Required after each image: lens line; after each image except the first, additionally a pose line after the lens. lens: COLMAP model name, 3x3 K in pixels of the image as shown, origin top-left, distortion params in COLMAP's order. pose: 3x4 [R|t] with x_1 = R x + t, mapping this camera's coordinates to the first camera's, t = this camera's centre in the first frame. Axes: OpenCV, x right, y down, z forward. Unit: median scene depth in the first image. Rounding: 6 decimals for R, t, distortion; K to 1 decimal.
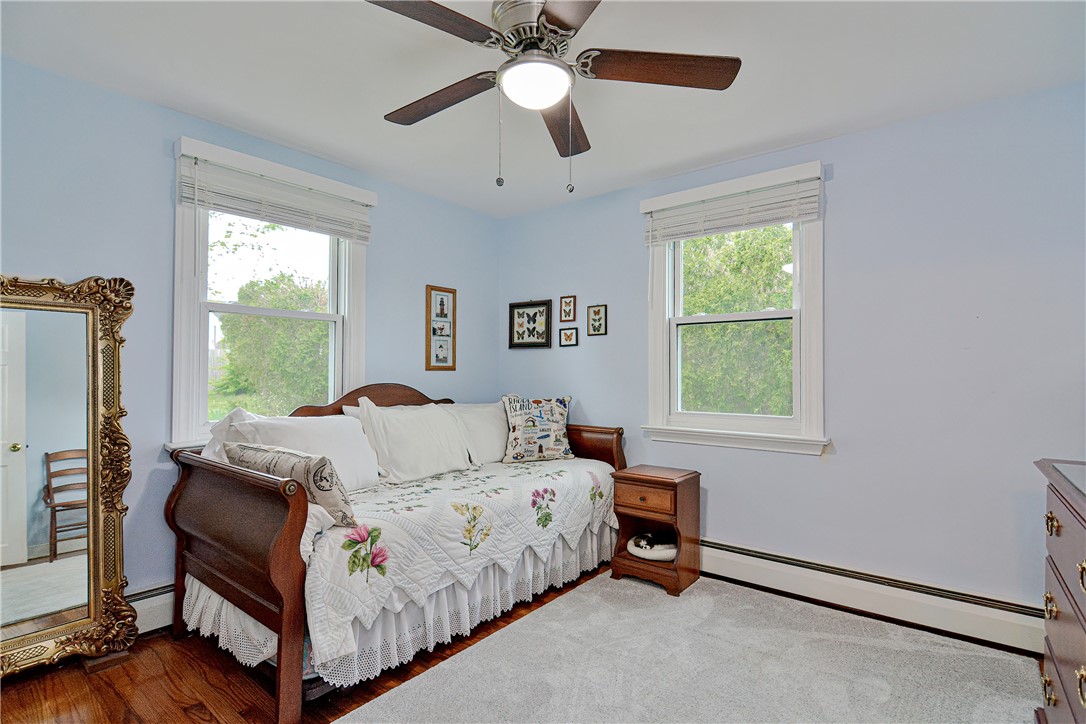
lens RADIAL K [[524.5, 0, 544.8], [0, 524.5, 369.3], [0, 0, 1]] dist [0.002107, -0.008091]
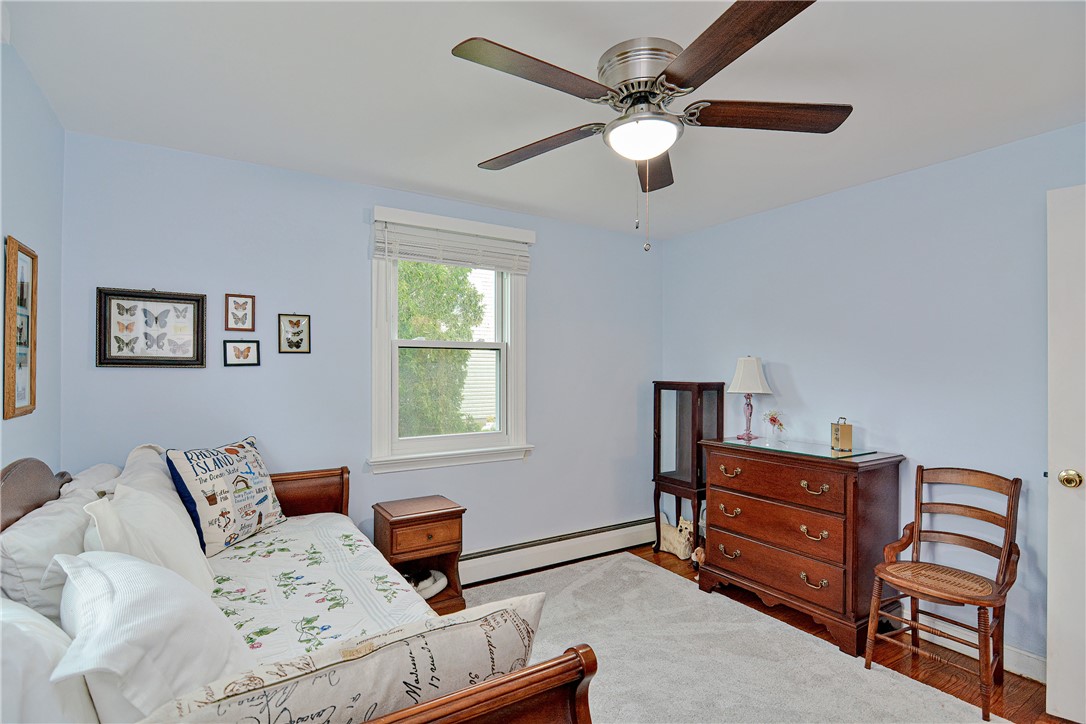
lens RADIAL K [[524.5, 0, 541.3], [0, 524.5, 368.9], [0, 0, 1]] dist [0.002107, -0.008091]
pose [[0.327970, -0.005673, 0.944671, -0.495255], [-0.006307, 0.999947, 0.008195, -0.048952], [-0.944667, -0.008646, 0.327917, 0.392072]]
